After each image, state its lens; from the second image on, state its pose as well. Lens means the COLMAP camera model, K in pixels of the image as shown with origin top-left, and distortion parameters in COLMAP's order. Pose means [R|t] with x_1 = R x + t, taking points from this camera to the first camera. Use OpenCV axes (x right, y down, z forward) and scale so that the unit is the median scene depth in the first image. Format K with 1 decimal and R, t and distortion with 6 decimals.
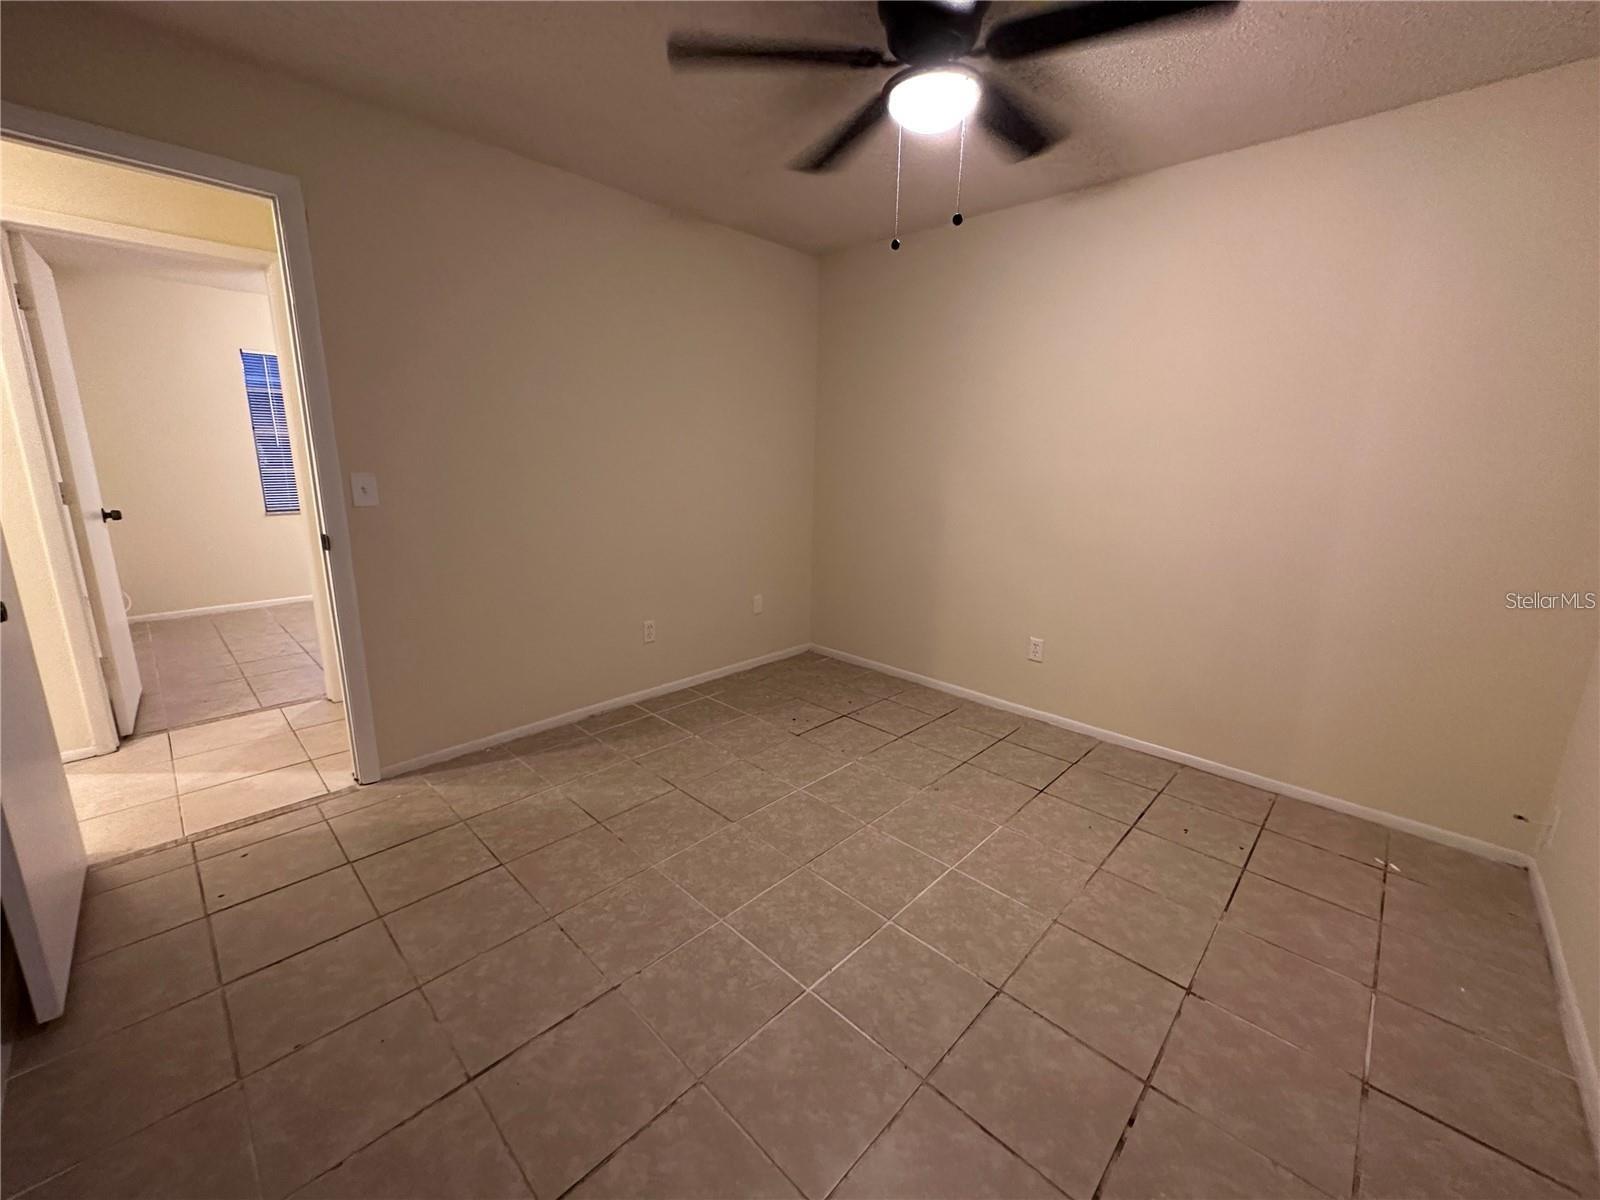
lens RADIAL K [[638.2, 0, 795.5], [0, 638.2, 596.7], [0, 0, 1]] dist [-0.003964, 0.000876]
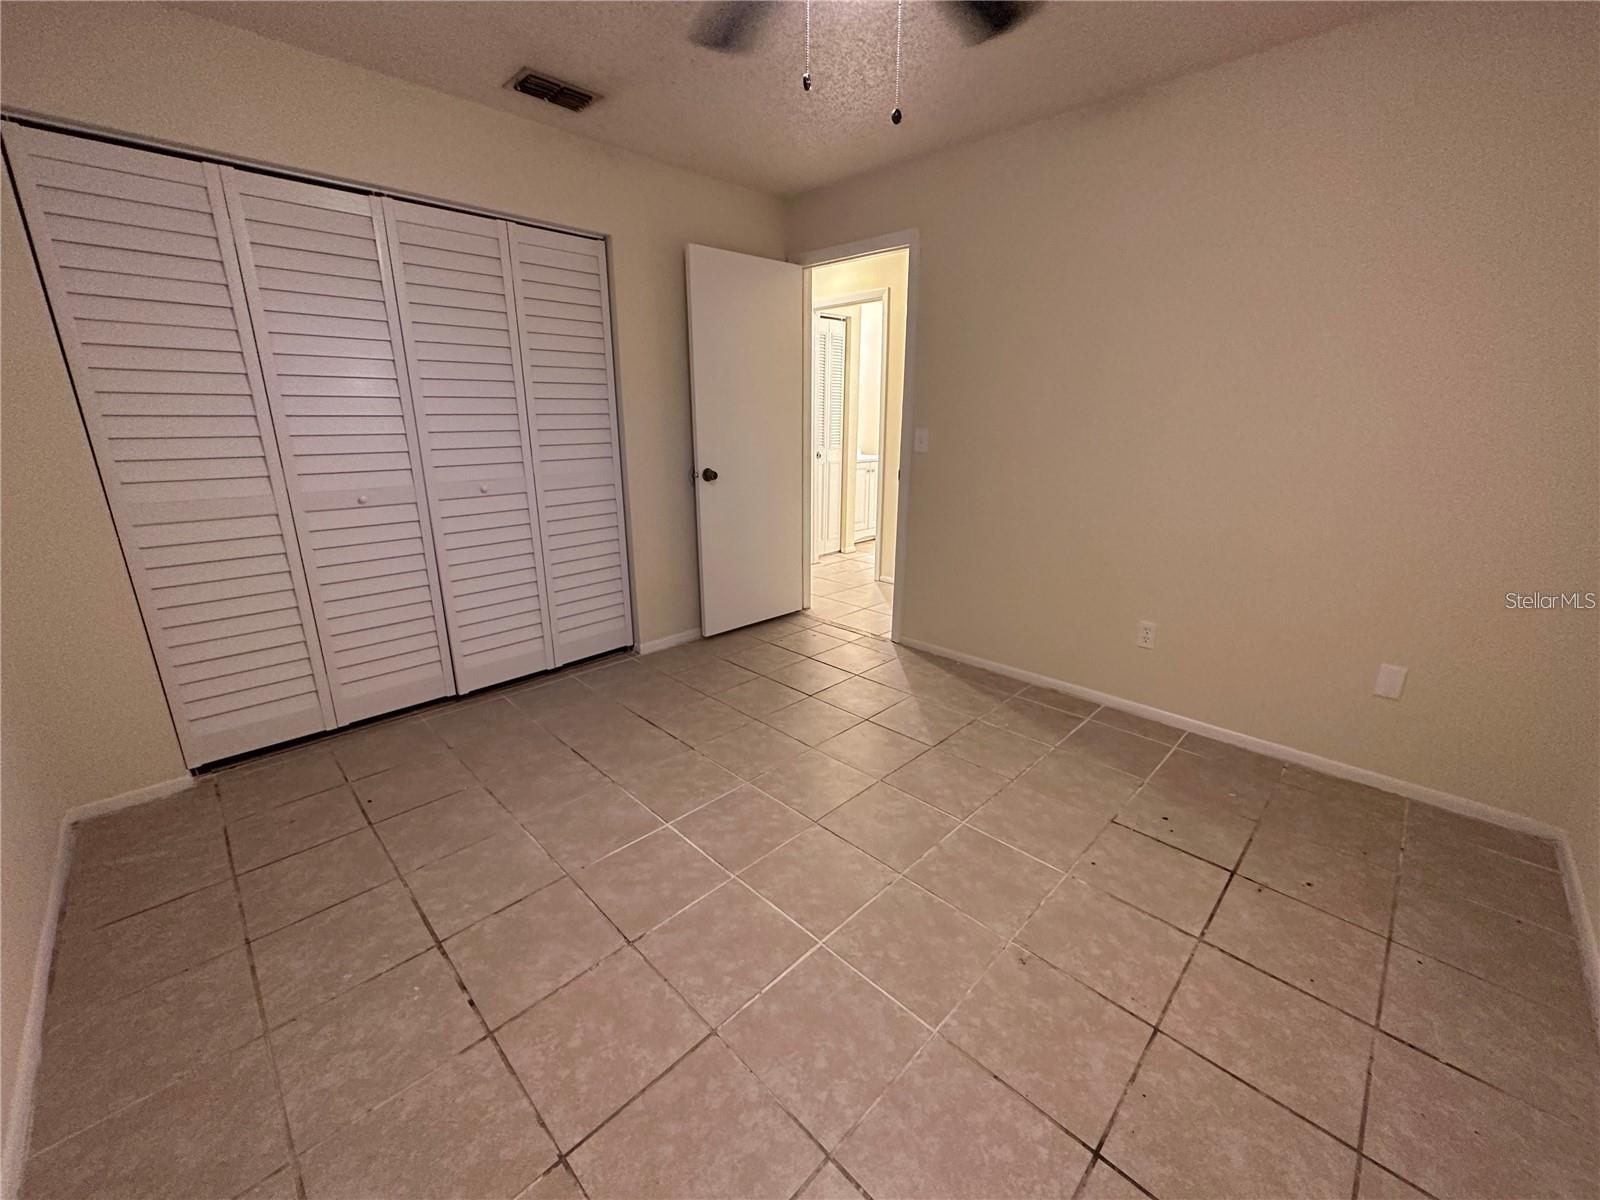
lens RADIAL K [[638.2, 0, 799.6], [0, 638.2, 594.3], [0, 0, 1]] dist [-0.003964, 0.000876]
pose [[-0.013420, 0.257904, -0.966077, 0.811539], [-0.222755, 0.941114, 0.254334, -0.151561], [0.974782, 0.218611, 0.044819, 0.776321]]
